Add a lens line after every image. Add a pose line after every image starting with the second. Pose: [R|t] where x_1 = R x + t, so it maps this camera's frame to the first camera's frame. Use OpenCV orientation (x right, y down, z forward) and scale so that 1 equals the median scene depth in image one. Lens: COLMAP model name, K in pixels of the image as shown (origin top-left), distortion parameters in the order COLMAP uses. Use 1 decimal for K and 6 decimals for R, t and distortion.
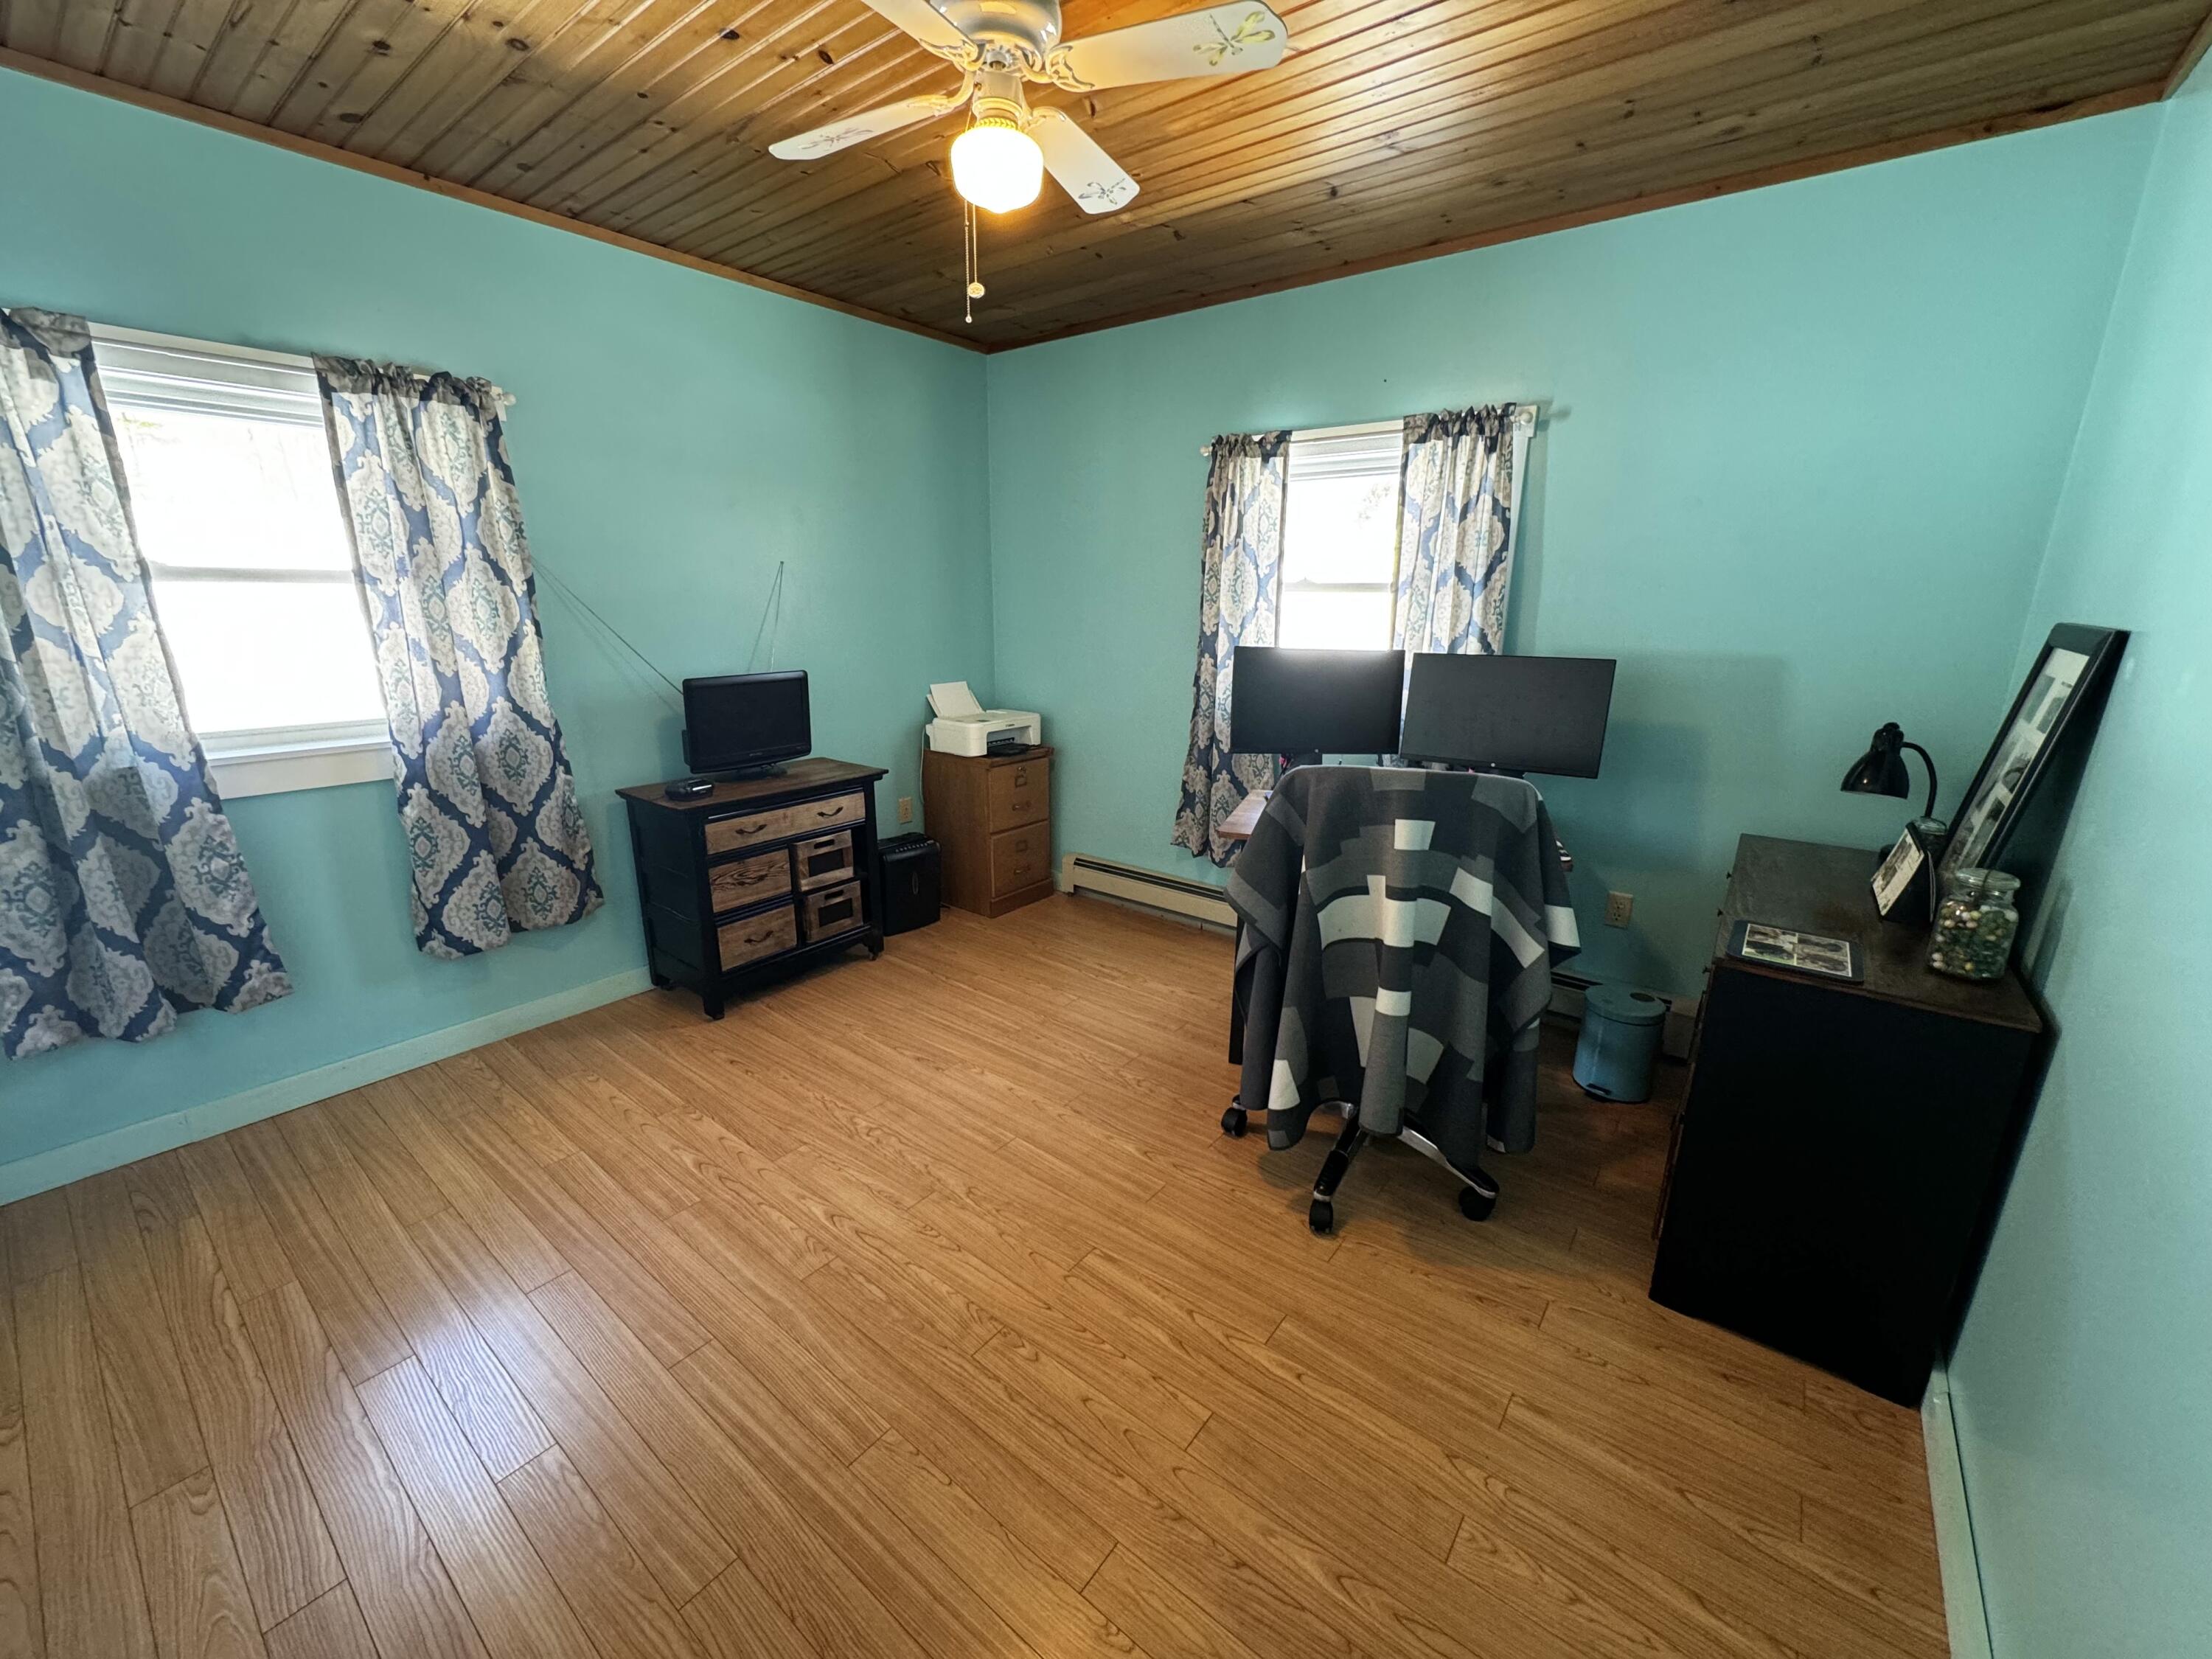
lens RADIAL K [[881.1, 0, 1109.8], [0, 881.1, 826.8], [0, 0, 1]] dist [-0.000201, 0.000156]
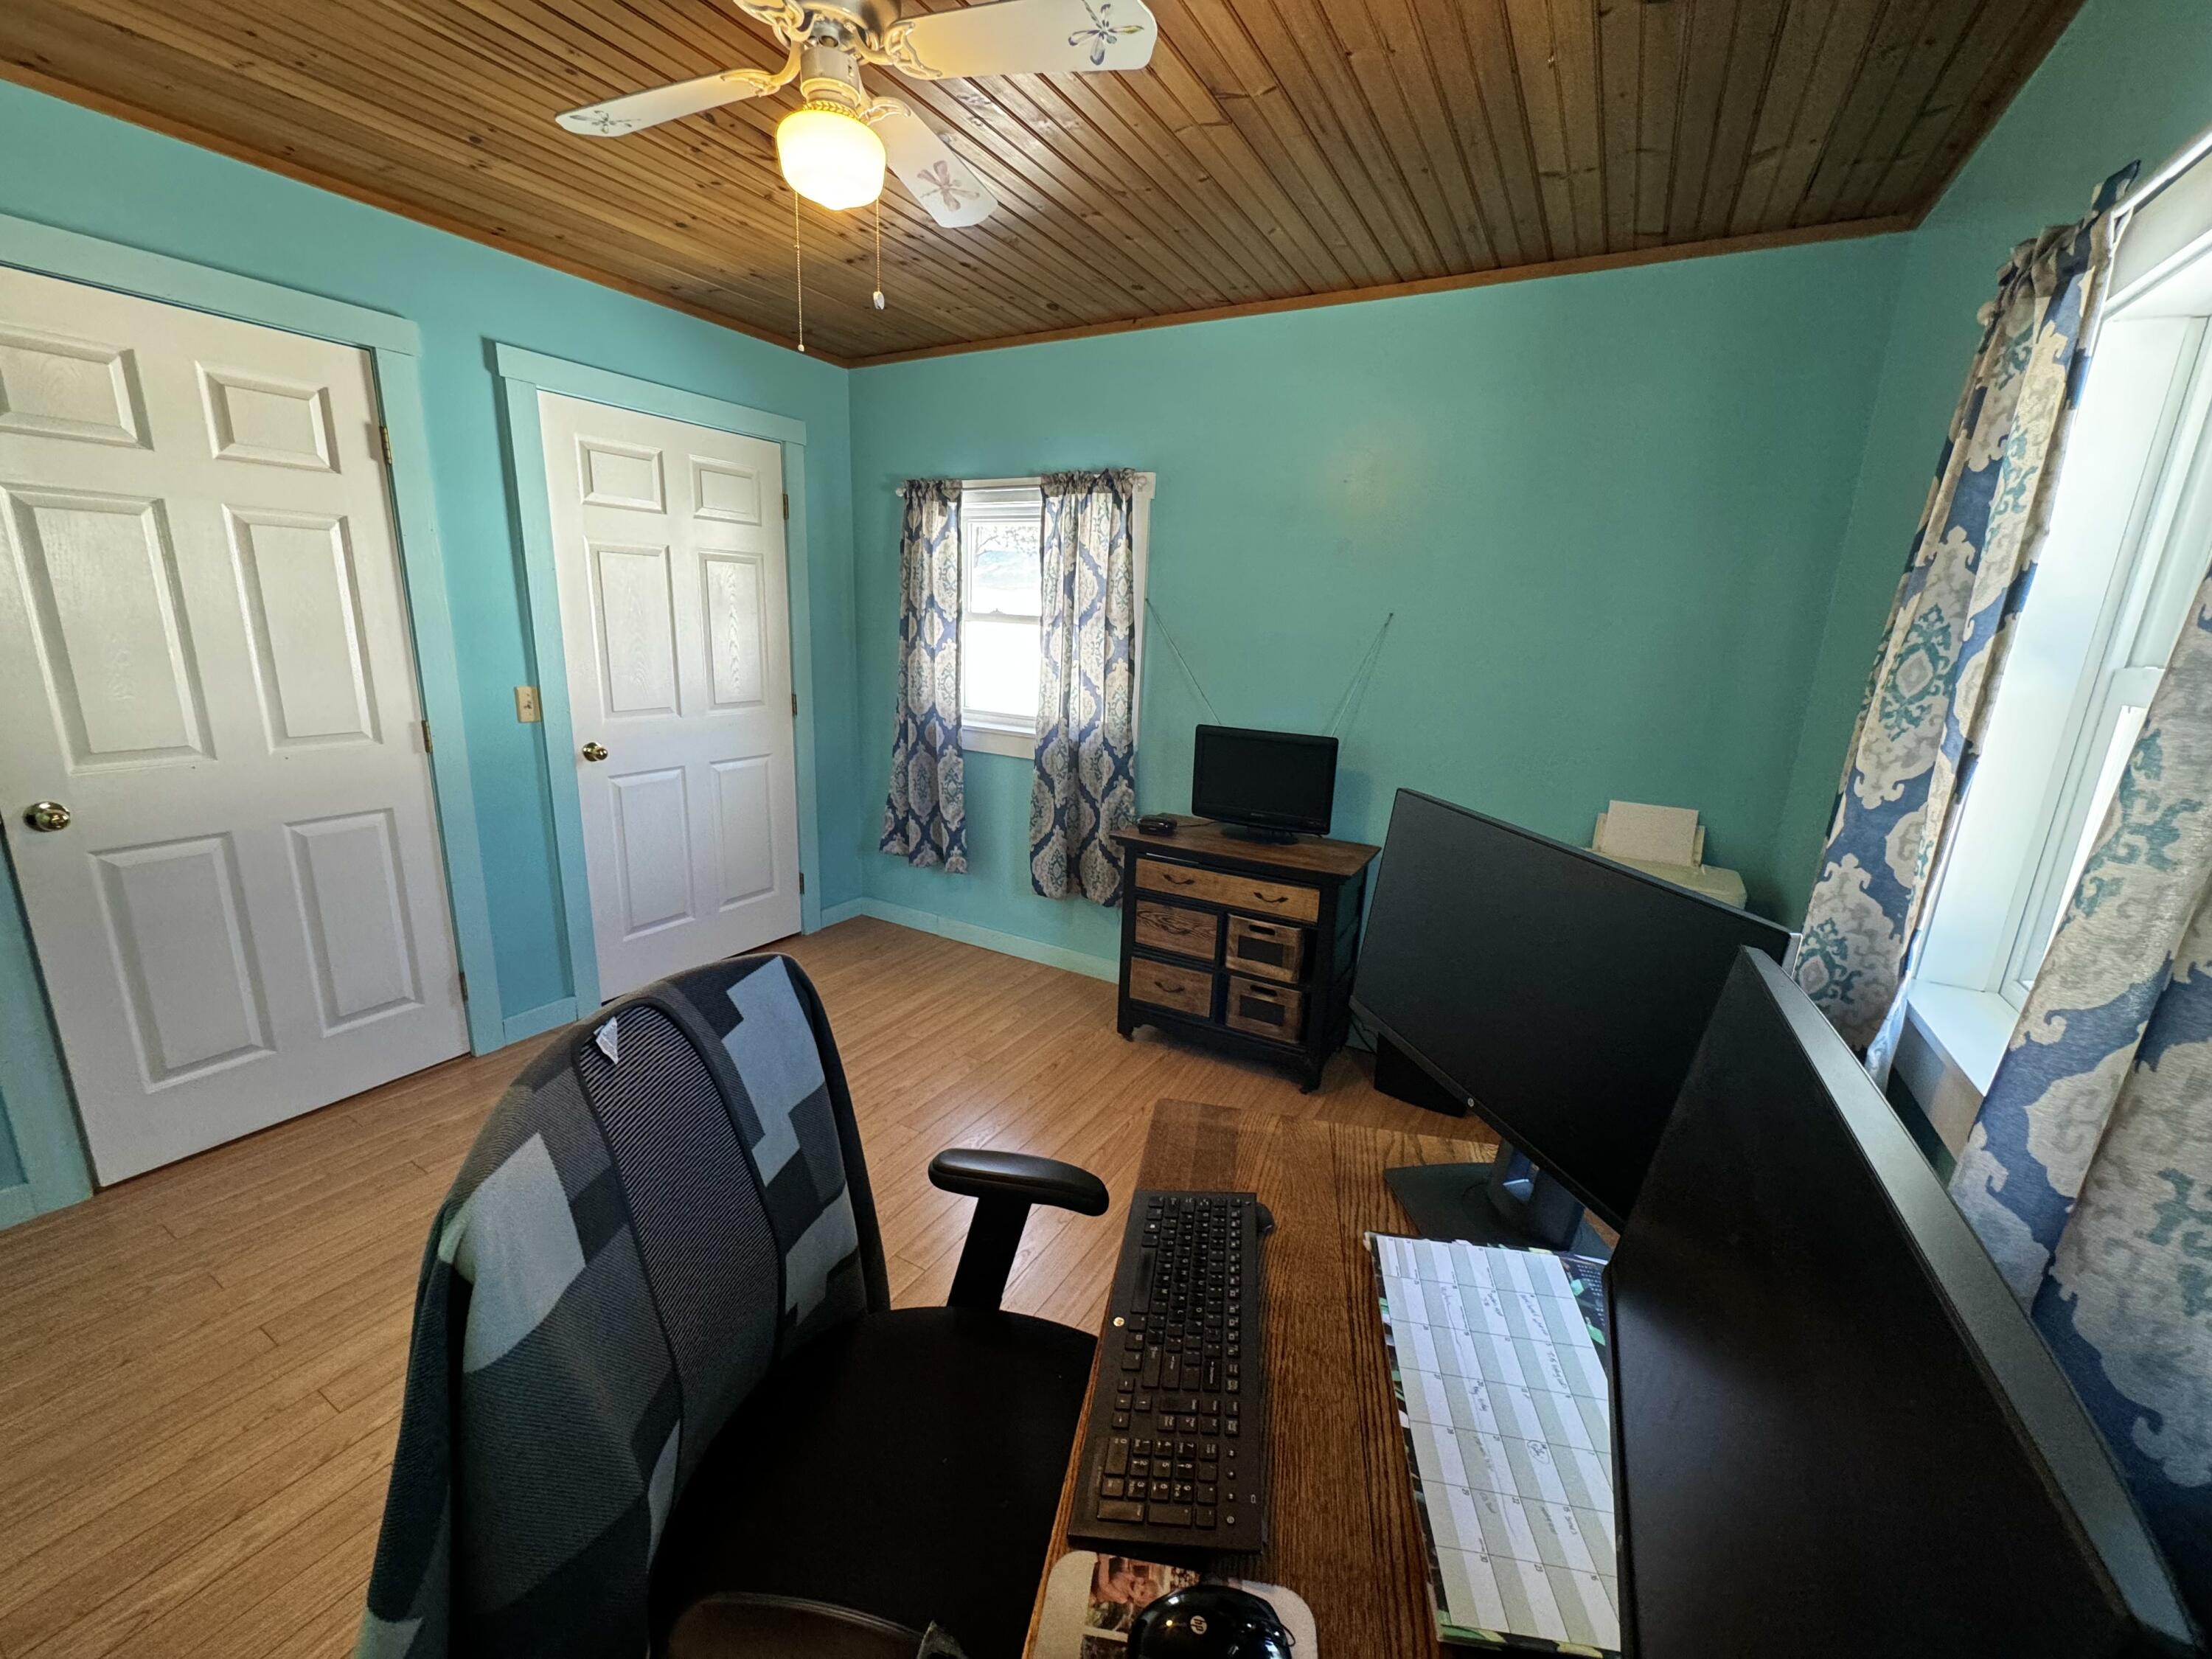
lens RADIAL K [[881.1, 0, 1110.6], [0, 881.1, 826.5], [0, 0, 1]] dist [-0.000201, 0.000156]
pose [[0.144925, 0.226633, -0.963138, 0.587935], [-0.295156, 0.938998, 0.176540, -0.232737], [0.944394, 0.258690, 0.202977, 0.817865]]
